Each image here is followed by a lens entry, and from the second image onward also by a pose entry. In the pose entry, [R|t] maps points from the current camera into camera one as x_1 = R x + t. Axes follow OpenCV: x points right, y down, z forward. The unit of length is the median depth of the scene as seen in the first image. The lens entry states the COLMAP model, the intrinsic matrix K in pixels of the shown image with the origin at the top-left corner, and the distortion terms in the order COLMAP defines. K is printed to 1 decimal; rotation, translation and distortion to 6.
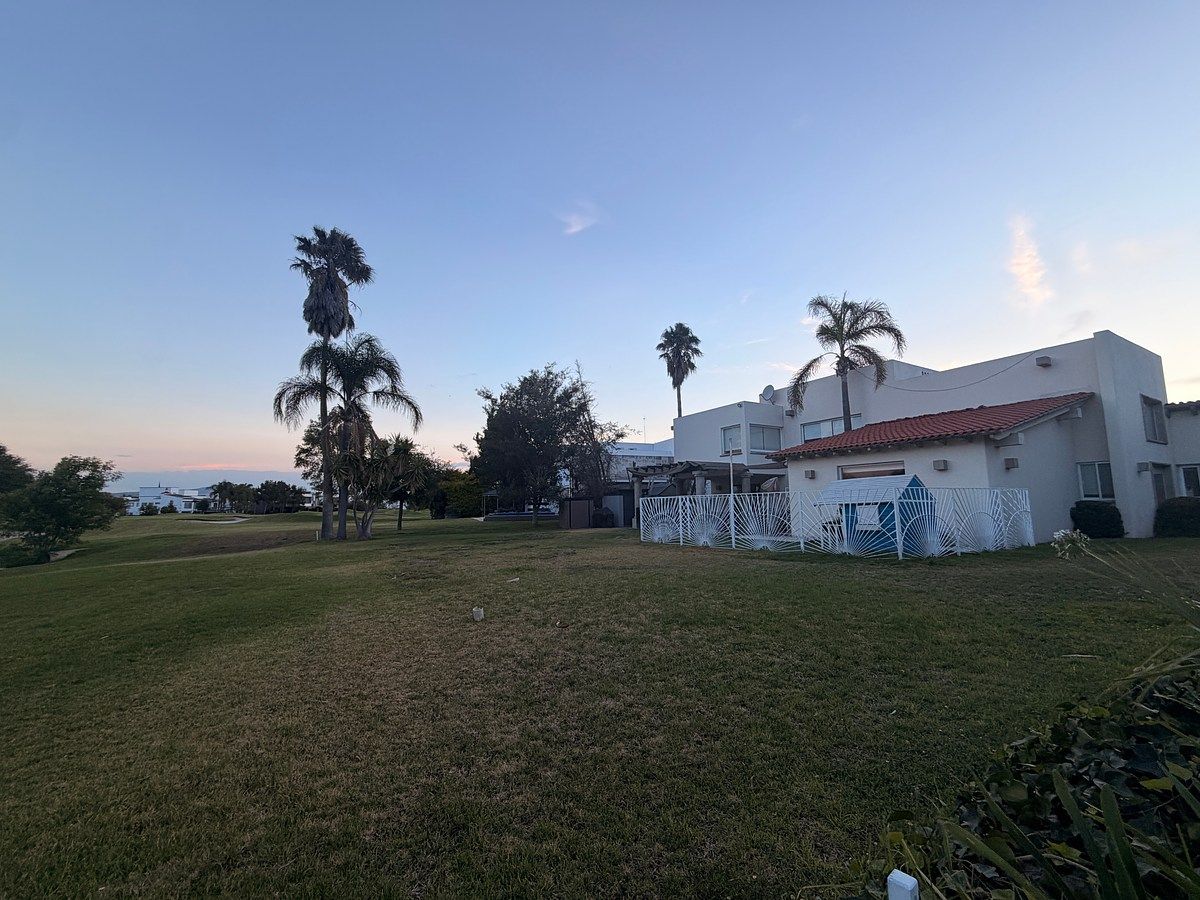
lens RADIAL K [[473.4, 0, 599.3], [0, 473.4, 454.9], [0, 0, 1]] dist [-0.001804, 0.001195]
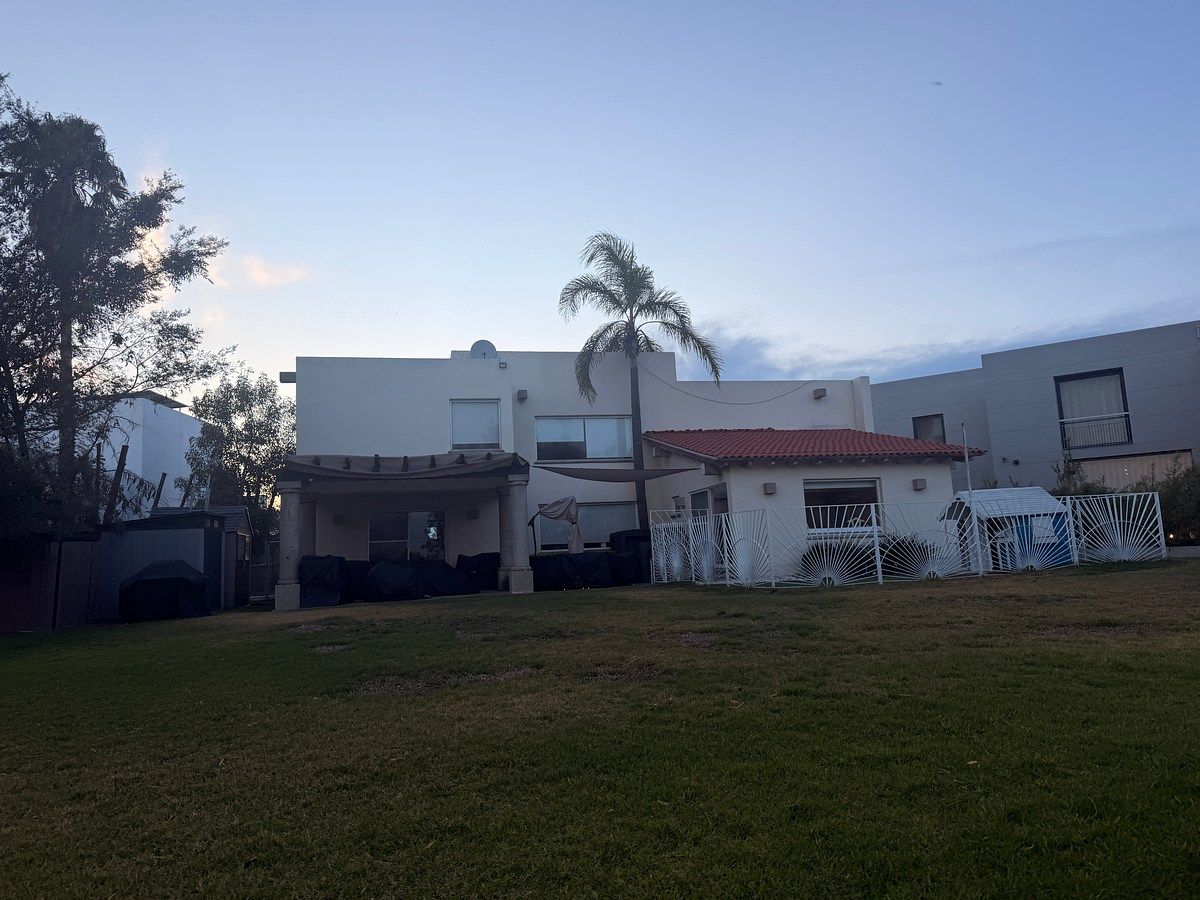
lens RADIAL K [[830.5, 0, 566.7], [0, 830.5, 445.9], [0, 0, 1]] dist [0.064461, -0.058295]
pose [[0.310034, 0.118608, 0.943298, -0.638761], [-0.057424, 0.992712, -0.105948, 0.095708], [-0.948990, -0.021320, 0.314585, 0.661354]]
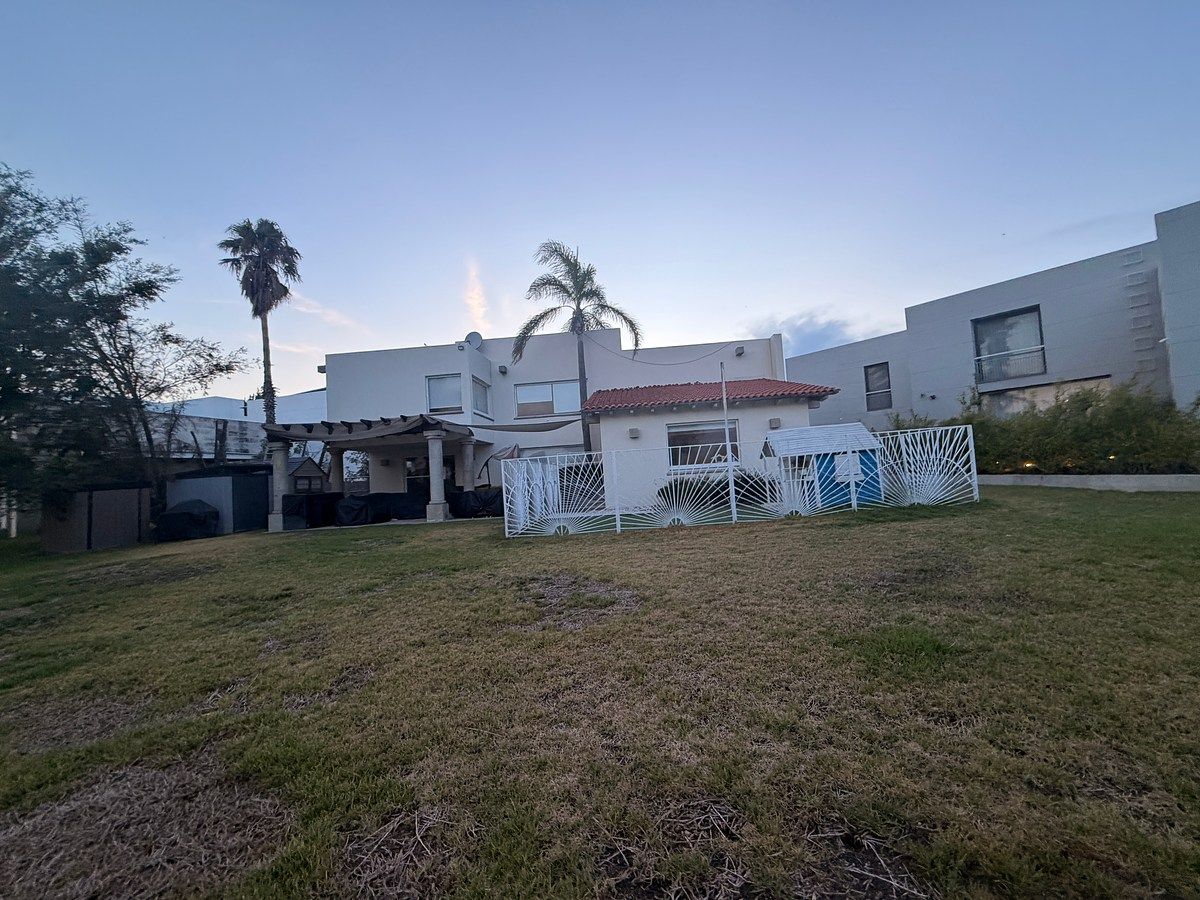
lens RADIAL K [[473.4, 0, 588.4], [0, 473.4, 454.9], [0, 0, 1]] dist [-0.001804, 0.001195]
pose [[0.553335, 0.007302, 0.832927, -0.231317], [-0.028861, 0.999529, 0.010411, 0.054417], [-0.832459, -0.029800, 0.553285, 0.439306]]
